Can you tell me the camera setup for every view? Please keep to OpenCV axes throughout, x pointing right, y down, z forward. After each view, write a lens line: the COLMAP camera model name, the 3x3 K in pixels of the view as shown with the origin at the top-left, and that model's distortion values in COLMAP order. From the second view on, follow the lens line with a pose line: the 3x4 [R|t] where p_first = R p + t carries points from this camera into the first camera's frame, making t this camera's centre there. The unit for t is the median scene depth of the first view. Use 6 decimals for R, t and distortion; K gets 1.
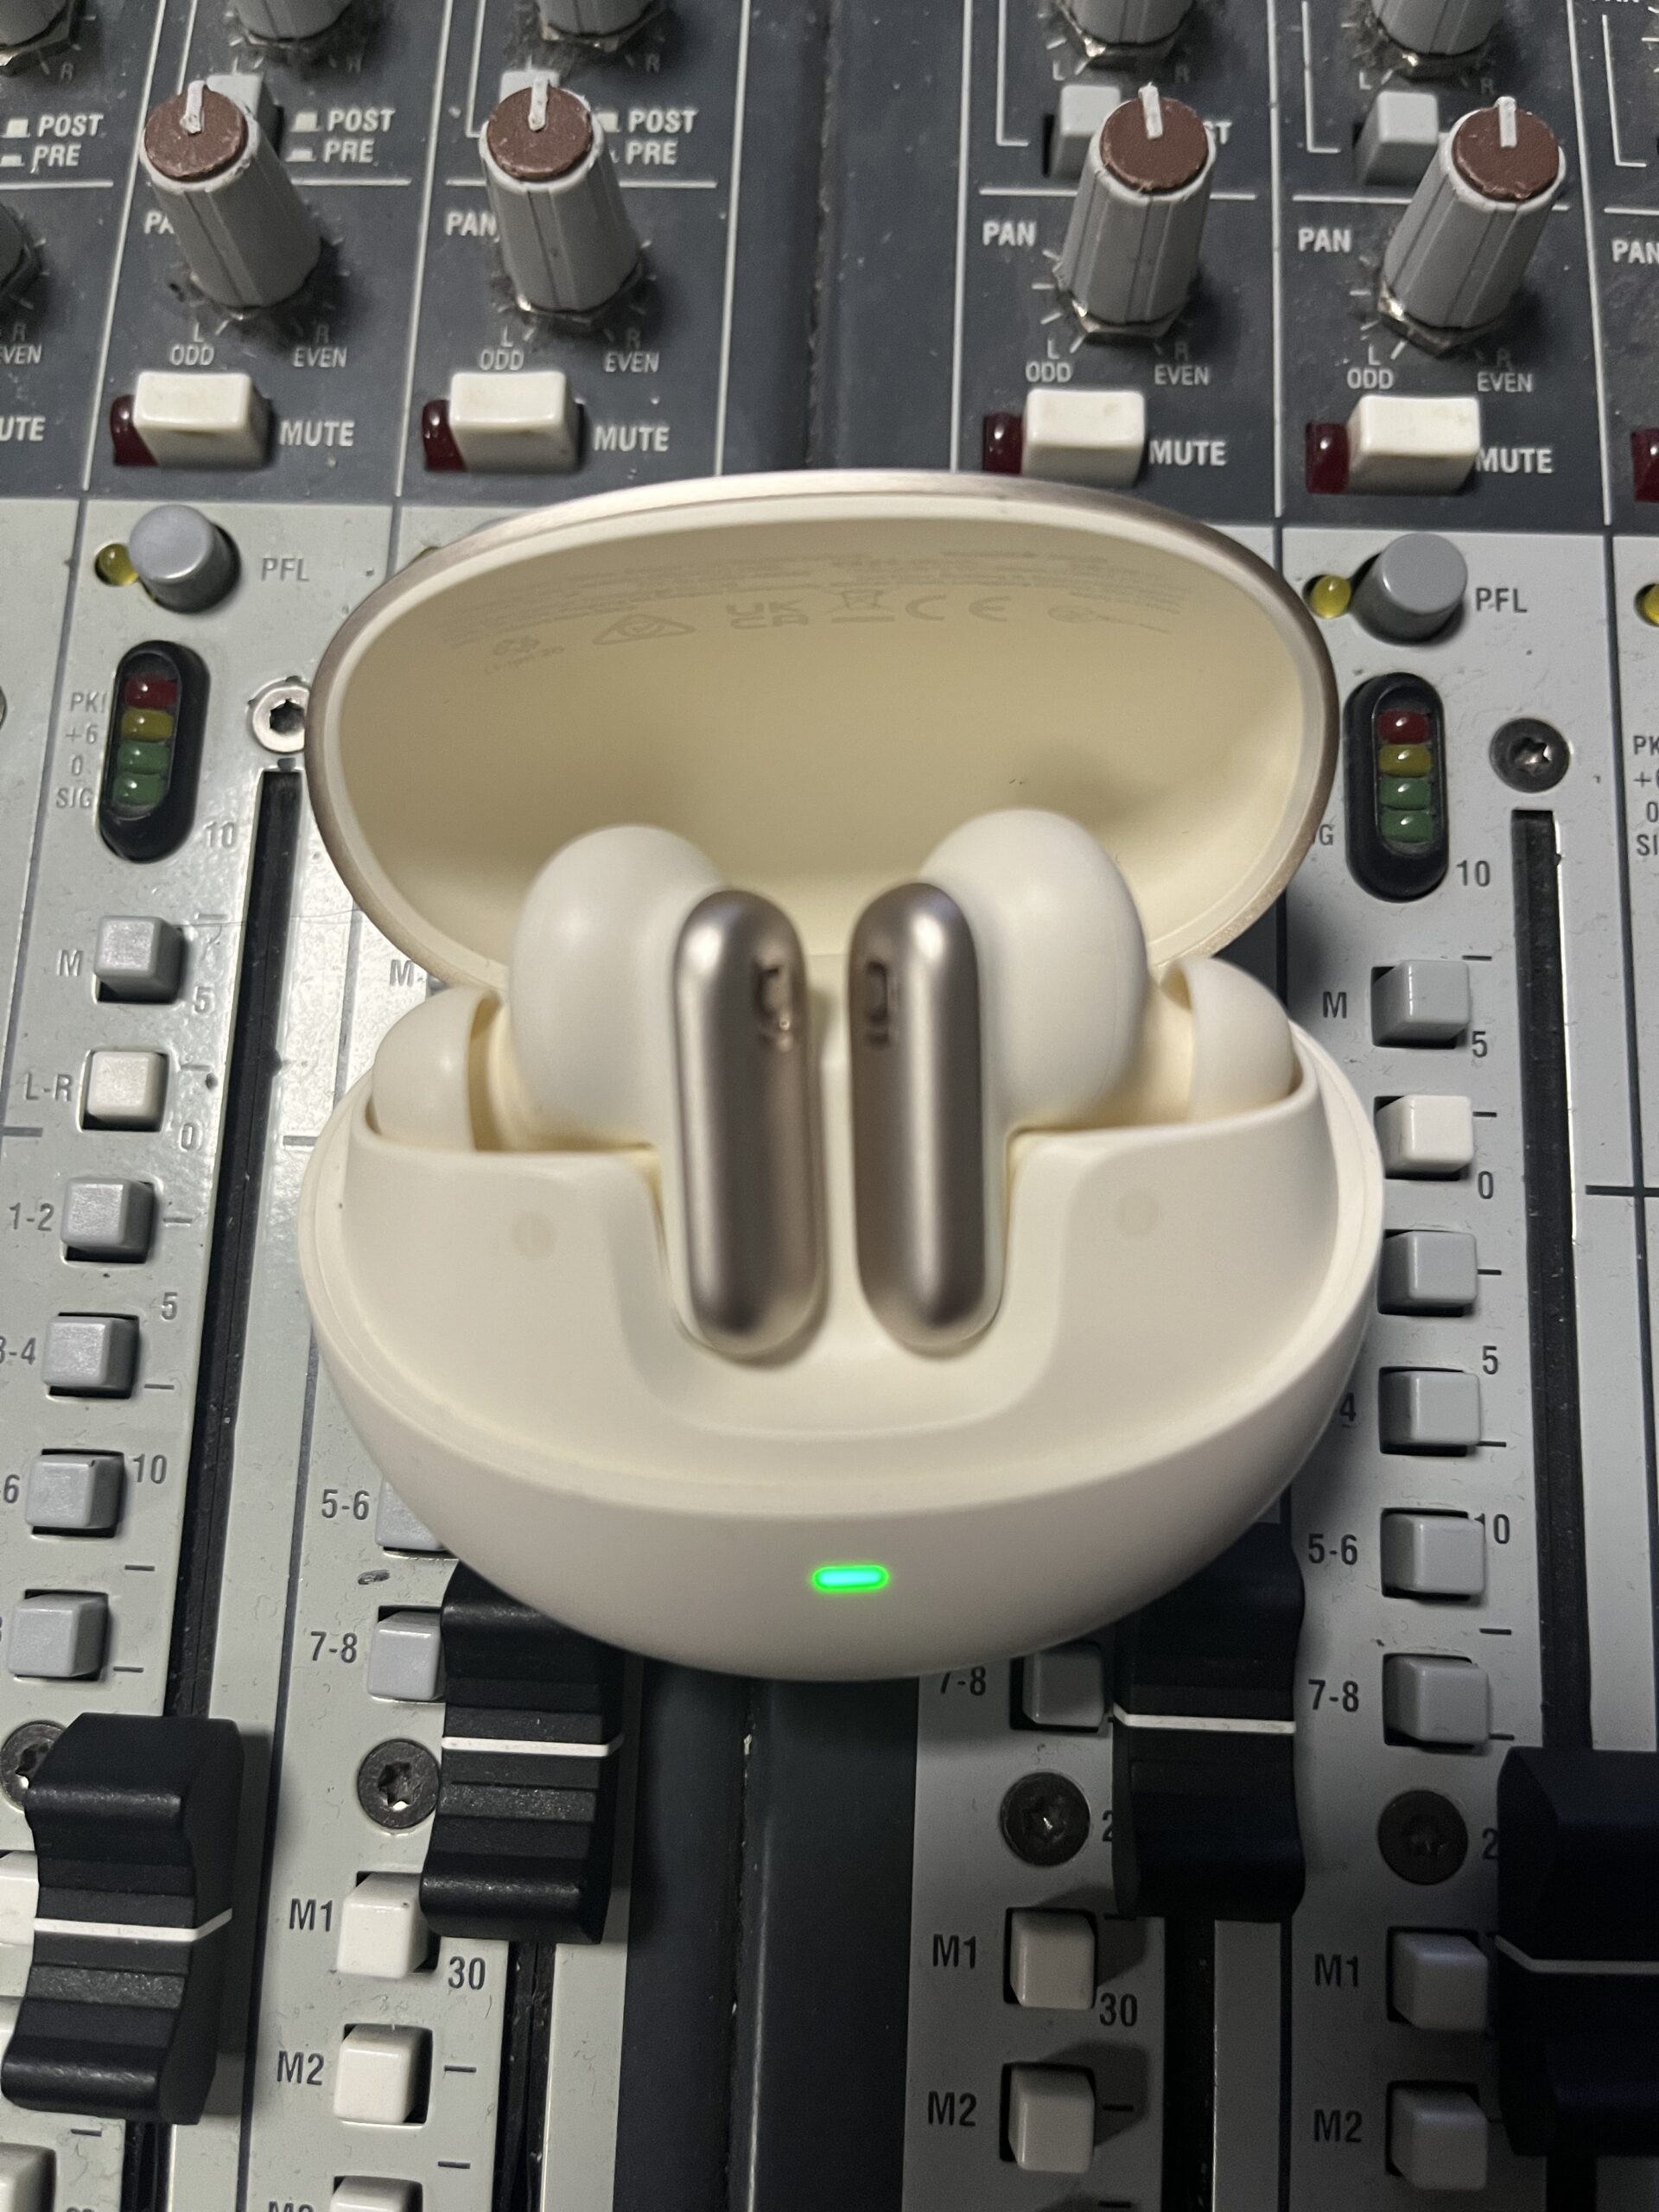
lens RADIAL K [[1786.5, 0, 840.9], [0, 1786.5, 1098.6], [0, 0, 1]] dist [0.010361, -0.070281]
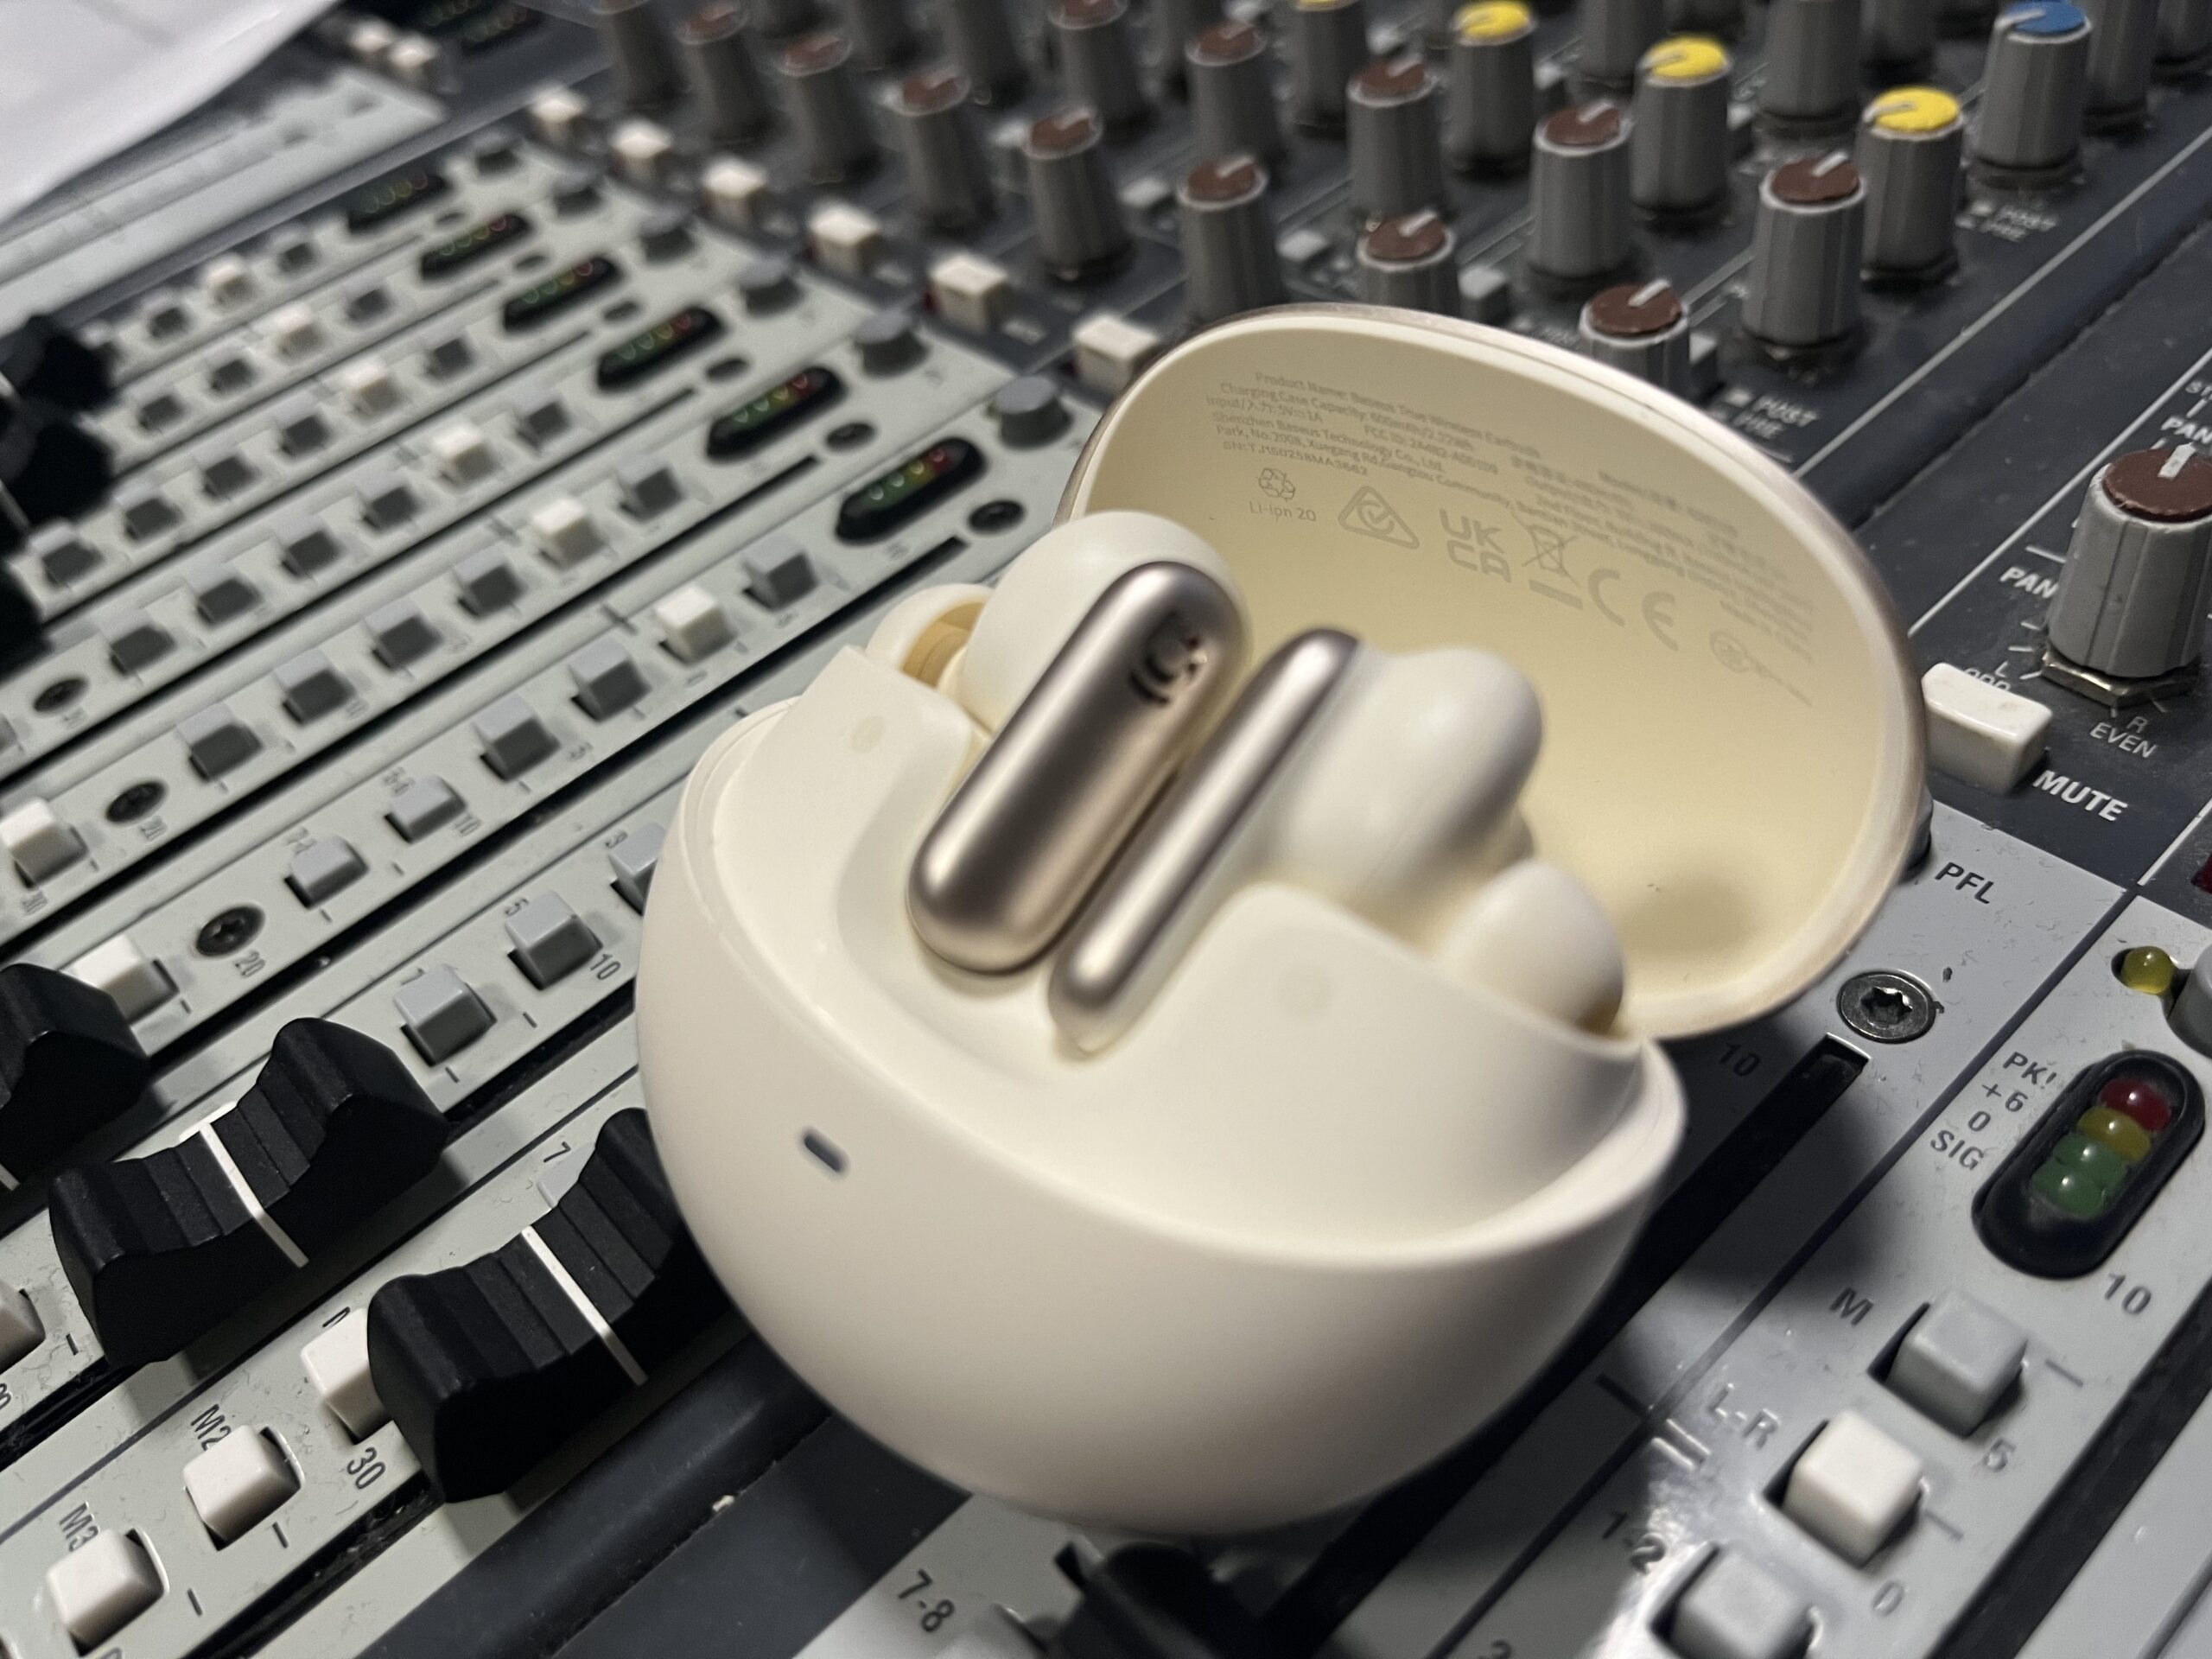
lens RADIAL K [[1786.5, 0, 1119.3], [0, 1786.5, 840.5], [0, 0, 1]] dist [0.010361, -0.070281]
pose [[0.686174, 0.439216, -0.579874, 0.456270], [-0.663558, 0.704572, -0.251533, 0.229979], [0.298086, 0.557376, 0.774904, 0.208645]]
